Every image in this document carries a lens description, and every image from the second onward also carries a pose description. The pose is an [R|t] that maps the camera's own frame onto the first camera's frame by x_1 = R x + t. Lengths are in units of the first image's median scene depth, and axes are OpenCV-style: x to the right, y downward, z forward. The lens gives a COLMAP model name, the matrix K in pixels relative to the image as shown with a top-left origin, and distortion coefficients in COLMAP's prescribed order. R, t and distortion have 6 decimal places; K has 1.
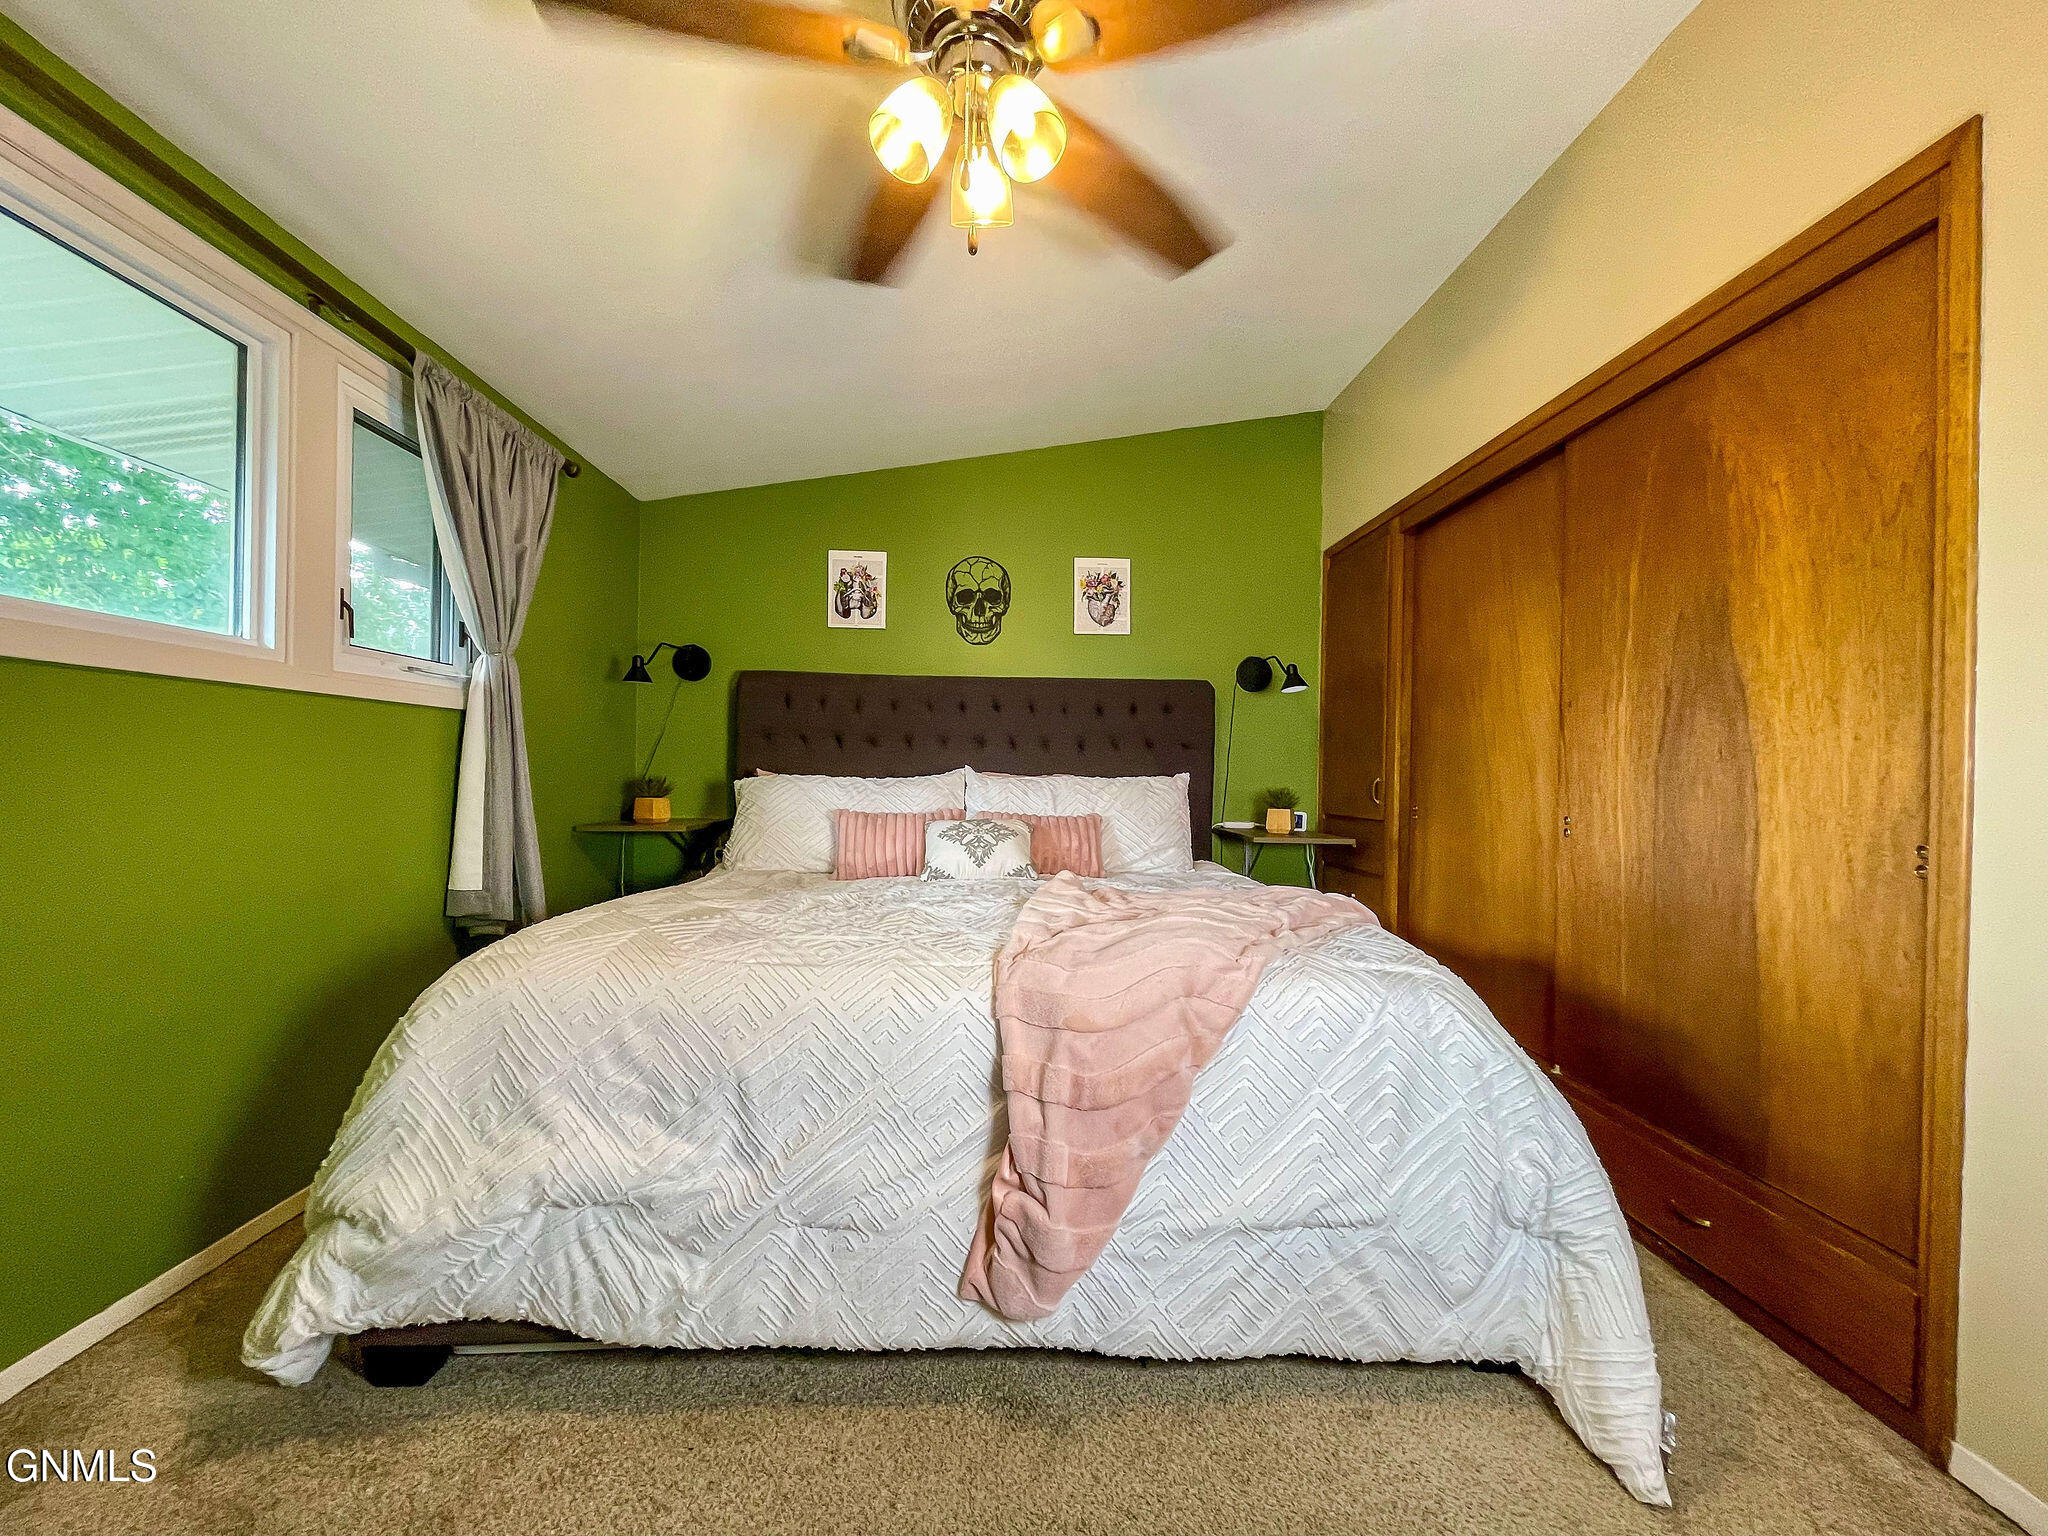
lens RADIAL K [[802.4, 0, 961.9], [0, 802.4, 794.5], [0, 0, 1]] dist [-0.001057, 0.003276]
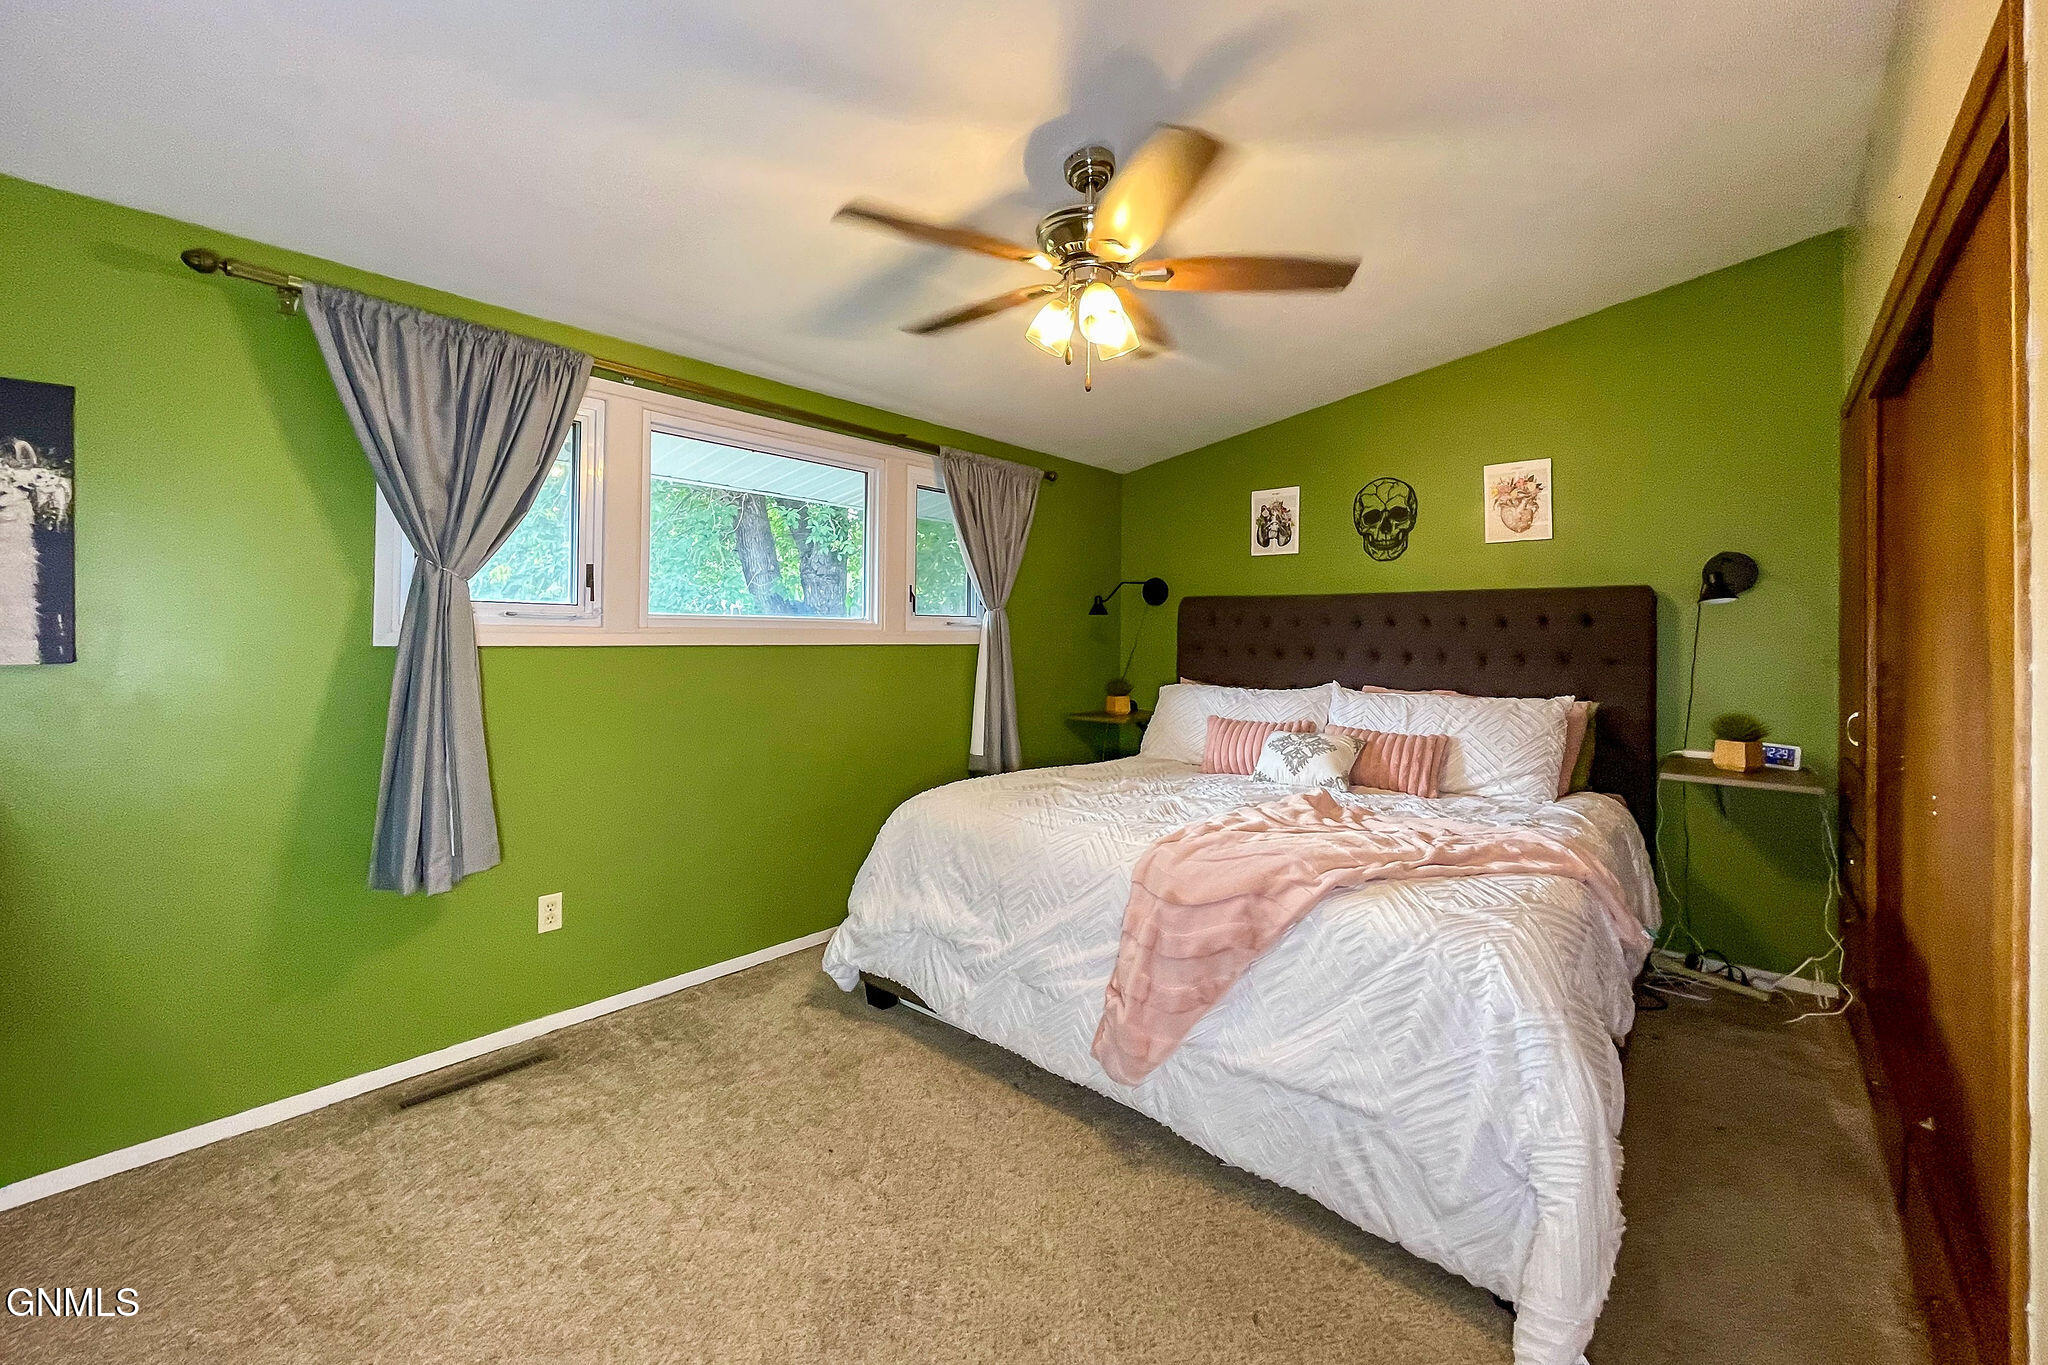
lens RADIAL K [[829.5, 0, 1032.2], [0, 829.5, 636.4], [0, 0, 1]] dist [-0.005355, 0.000126]
pose [[0.728735, -0.005932, -0.684770, 0.503957], [-0.009621, 0.999775, -0.018899, -0.074507], [0.684728, 0.020361, 0.728514, -0.126225]]
